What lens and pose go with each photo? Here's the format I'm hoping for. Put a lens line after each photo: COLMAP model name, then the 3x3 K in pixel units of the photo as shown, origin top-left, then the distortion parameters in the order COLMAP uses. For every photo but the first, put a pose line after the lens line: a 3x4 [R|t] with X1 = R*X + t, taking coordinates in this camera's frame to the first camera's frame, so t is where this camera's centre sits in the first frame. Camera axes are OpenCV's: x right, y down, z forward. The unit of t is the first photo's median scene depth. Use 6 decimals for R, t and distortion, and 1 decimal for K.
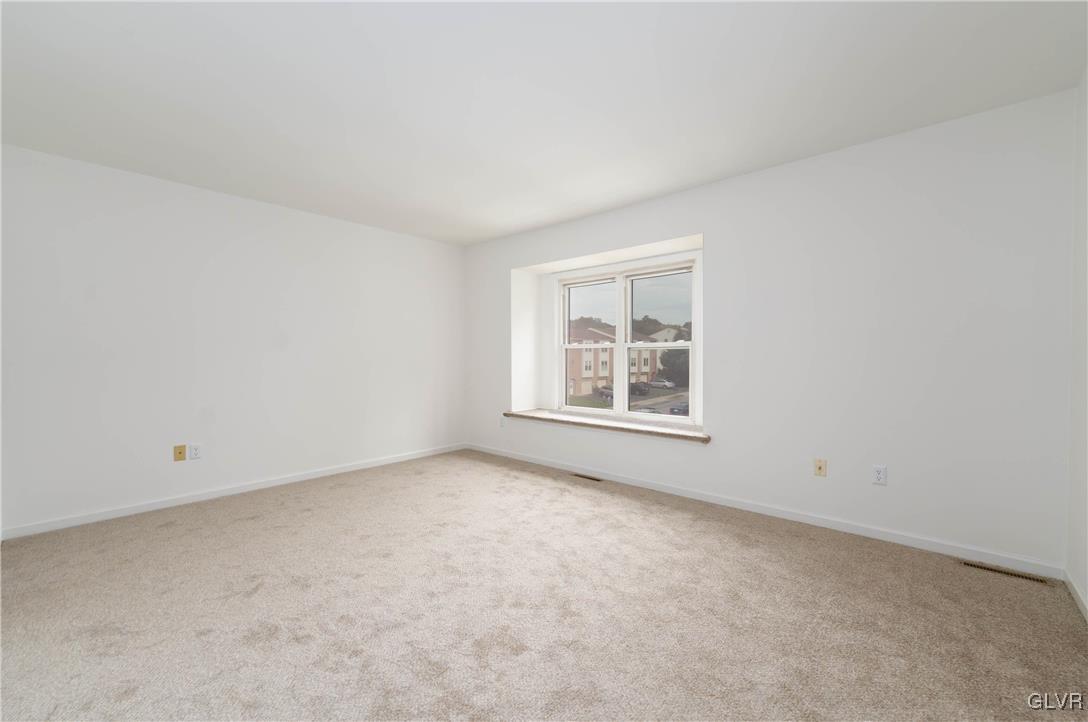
lens RADIAL K [[434.0, 0, 545.7], [0, 434.0, 363.1], [0, 0, 1]] dist [-0.002925, -0.000208]
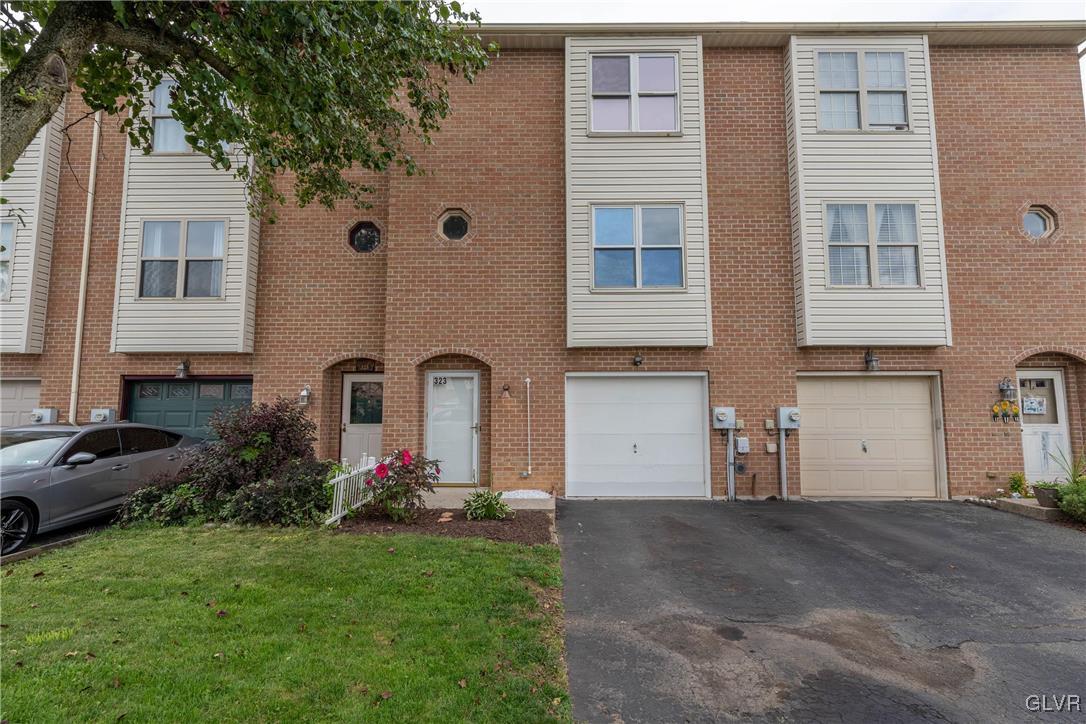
lens RADIAL K [[432.4, 0, 542.6], [0, 432.4, 367.9], [0, 0, 1]] dist [-0.000077, -0.000096]
pose [[0.659442, -0.067583, -0.748711, 0.167975], [0.002953, 0.996176, -0.087320, 0.049819], [0.751750, 0.055372, 0.657120, 0.904515]]
